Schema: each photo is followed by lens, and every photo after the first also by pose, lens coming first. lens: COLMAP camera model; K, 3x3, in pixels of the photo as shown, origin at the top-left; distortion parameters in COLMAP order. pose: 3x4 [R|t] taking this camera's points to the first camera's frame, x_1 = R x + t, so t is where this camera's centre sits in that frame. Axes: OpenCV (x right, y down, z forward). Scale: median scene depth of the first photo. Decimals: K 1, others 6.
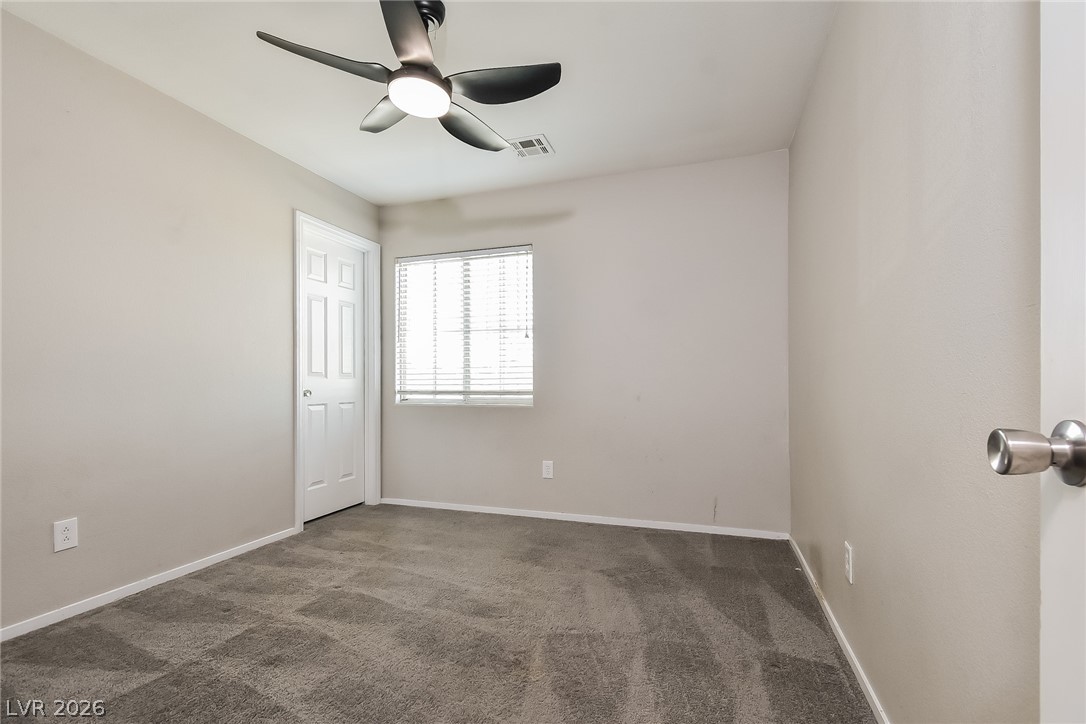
lens RADIAL K [[486.9, 0, 546.2], [0, 486.9, 362.5], [0, 0, 1]] dist [0.000743, -0.001314]
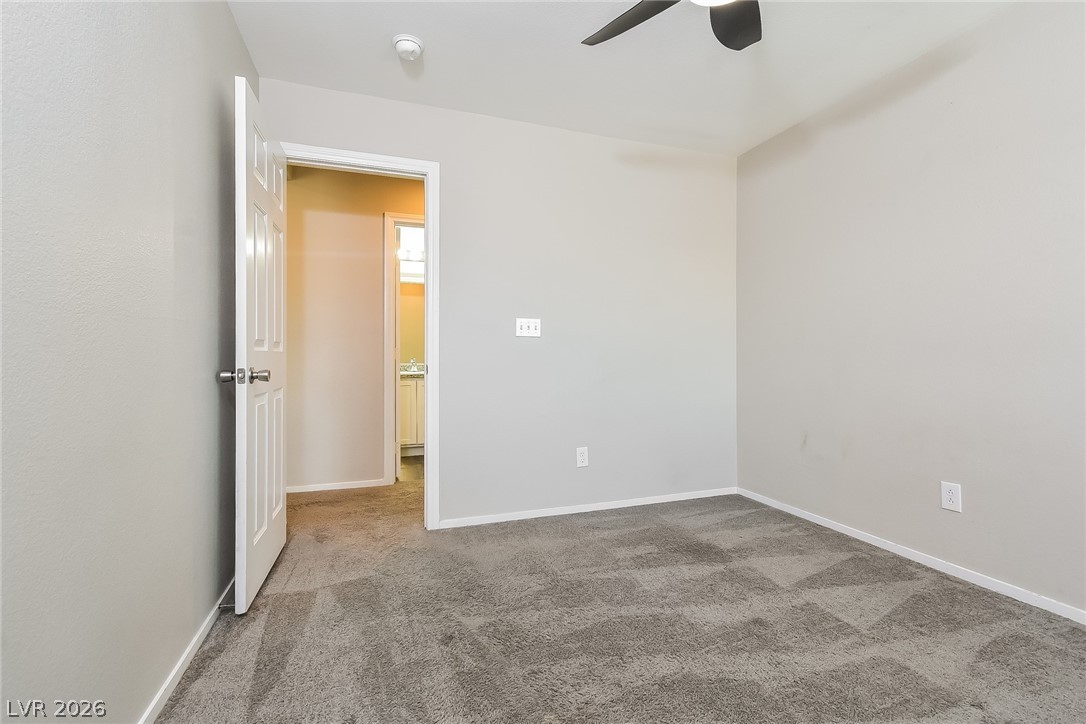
lens RADIAL K [[486.9, 0, 546.5], [0, 486.9, 362.1], [0, 0, 1]] dist [0.000743, -0.001314]
pose [[-0.776344, 0.007801, -0.630262, 0.552433], [0.021822, 0.999657, -0.014507, 0.078673], [0.629932, -0.025016, -0.776247, 1.873472]]
